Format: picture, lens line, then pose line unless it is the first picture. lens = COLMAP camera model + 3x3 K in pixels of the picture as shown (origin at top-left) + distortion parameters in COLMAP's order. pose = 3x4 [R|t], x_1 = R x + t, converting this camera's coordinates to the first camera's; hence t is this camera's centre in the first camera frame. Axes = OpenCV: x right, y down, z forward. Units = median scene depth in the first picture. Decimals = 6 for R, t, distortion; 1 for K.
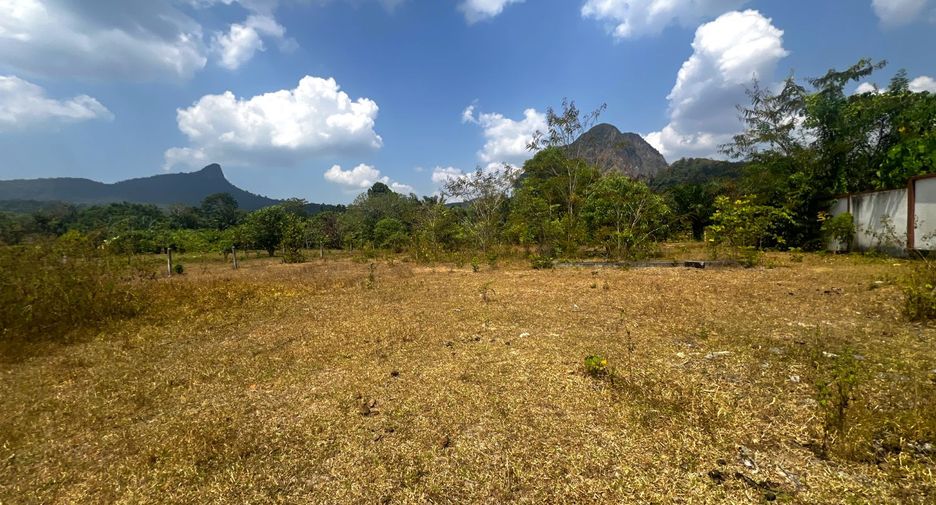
lens RADIAL K [[376.0, 0, 464.1], [0, 376.0, 250.3], [0, 0, 1]] dist [-0.002011, 0.001474]
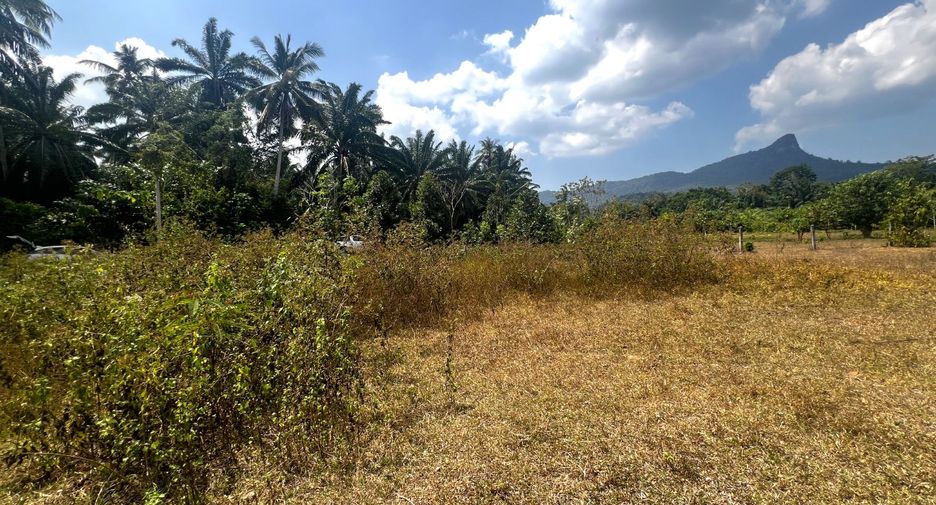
lens RADIAL K [[376.0, 0, 464.1], [0, 376.0, 250.3], [0, 0, 1]] dist [-0.002011, 0.001474]
pose [[0.278182, 0.058958, -0.958717, 0.004644], [-0.007068, 0.998213, 0.059336, 0.004064], [0.960502, -0.009730, 0.278101, -0.027259]]
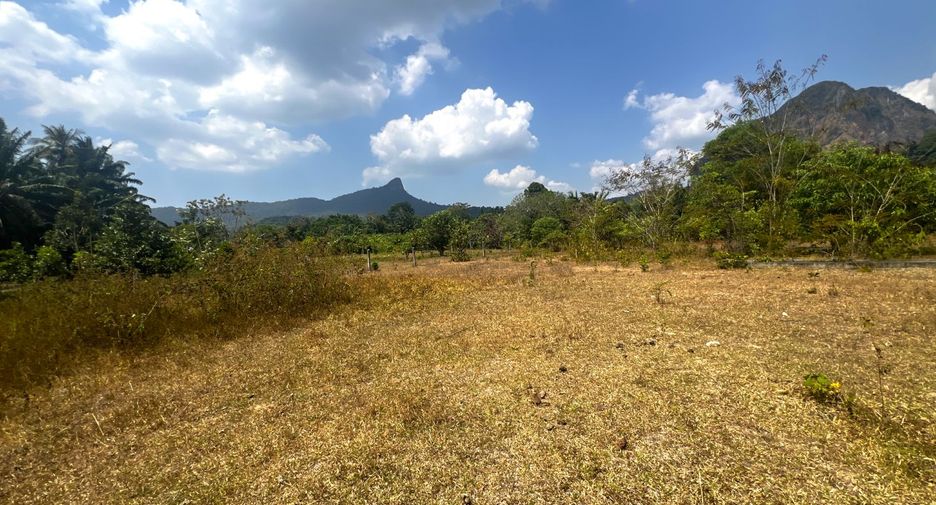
lens RADIAL K [[376.0, 0, 464.1], [0, 376.0, 250.3], [0, 0, 1]] dist [-0.002011, 0.001474]
pose [[0.916777, -0.009742, -0.399280, -0.004236], [0.010593, 0.999944, -0.000075, 0.001257], [0.399259, -0.004161, 0.916829, -0.005421]]
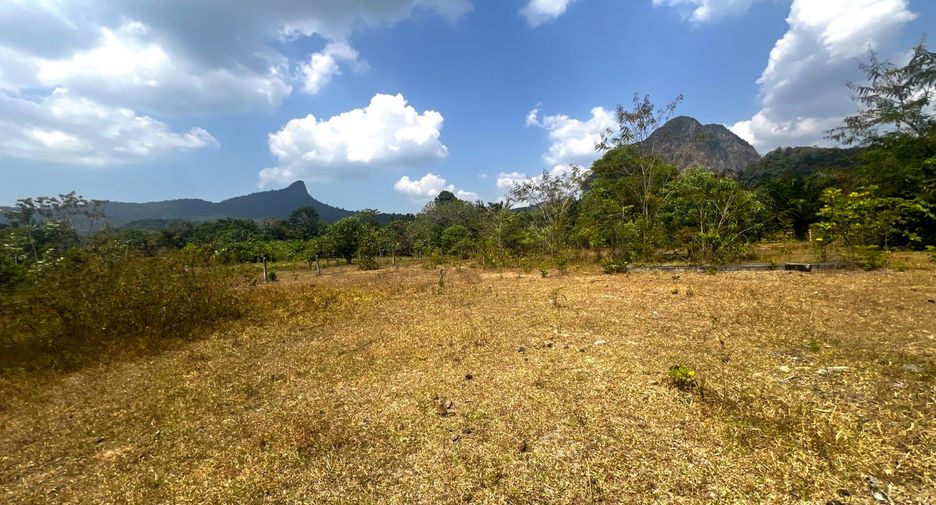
lens RADIAL K [[376.0, 0, 464.1], [0, 376.0, 250.3], [0, 0, 1]] dist [-0.002011, 0.001474]
pose [[0.984668, -0.018039, -0.173503, -0.002586], [0.015396, 0.999744, -0.016567, 0.000149], [0.173758, 0.013642, 0.984694, -0.002674]]
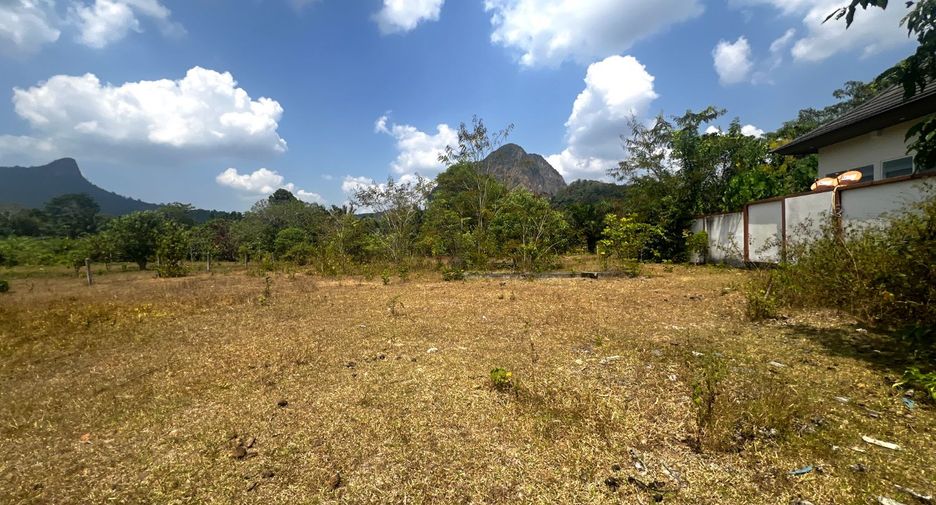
lens RADIAL K [[376.0, 0, 464.1], [0, 376.0, 250.3], [0, 0, 1]] dist [-0.002011, 0.001474]
pose [[0.973737, 0.006855, 0.227572, 0.004837], [0.000438, 0.999488, -0.031978, 0.000157], [-0.227675, 0.031238, 0.973236, 0.008624]]
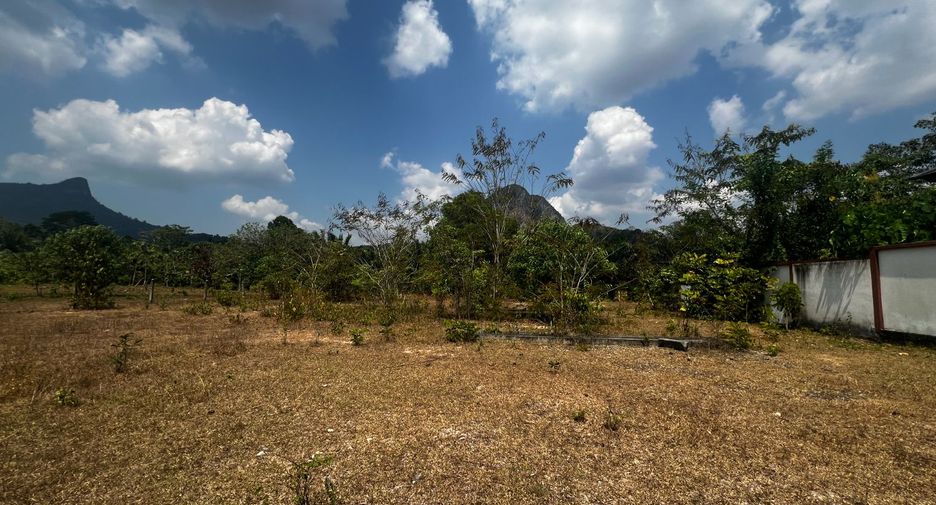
lens RADIAL K [[374.4, 0, 464.2], [0, 374.4, 247.5], [0, 0, 1]] dist [-0.000875, 0.000586]
pose [[0.970718, 0.076357, 0.227763, 0.036852], [-0.045992, 0.989673, -0.135765, -0.019751], [-0.235778, 0.121314, 0.964205, 0.257651]]
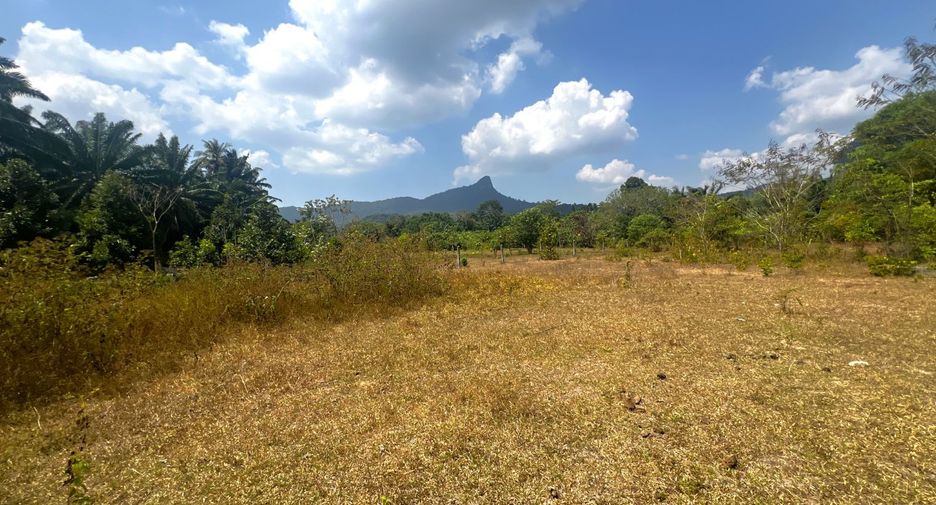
lens RADIAL K [[376.0, 0, 464.1], [0, 376.0, 250.3], [0, 0, 1]] dist [-0.002011, 0.001474]
pose [[0.799935, 0.009523, -0.600011, -0.003669], [-0.007714, 0.999955, 0.005587, 0.002471], [0.600037, 0.000159, 0.799972, -0.008624]]
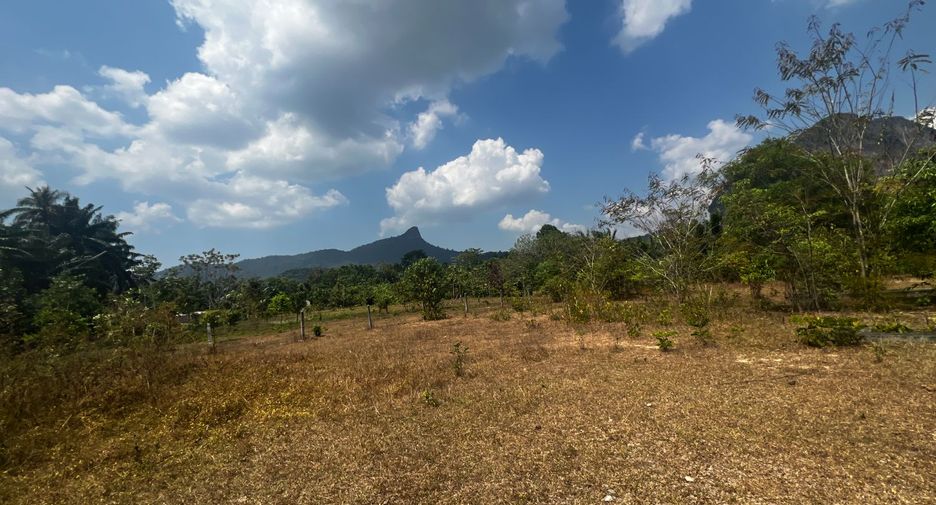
lens RADIAL K [[374.4, 0, 464.2], [0, 374.4, 247.5], [0, 0, 1]] dist [-0.000875, 0.000586]
pose [[0.896615, -0.097197, -0.432012, 0.014156], [0.044579, 0.990469, -0.130321, -0.022028], [0.440561, 0.097589, 0.892403, 0.298400]]
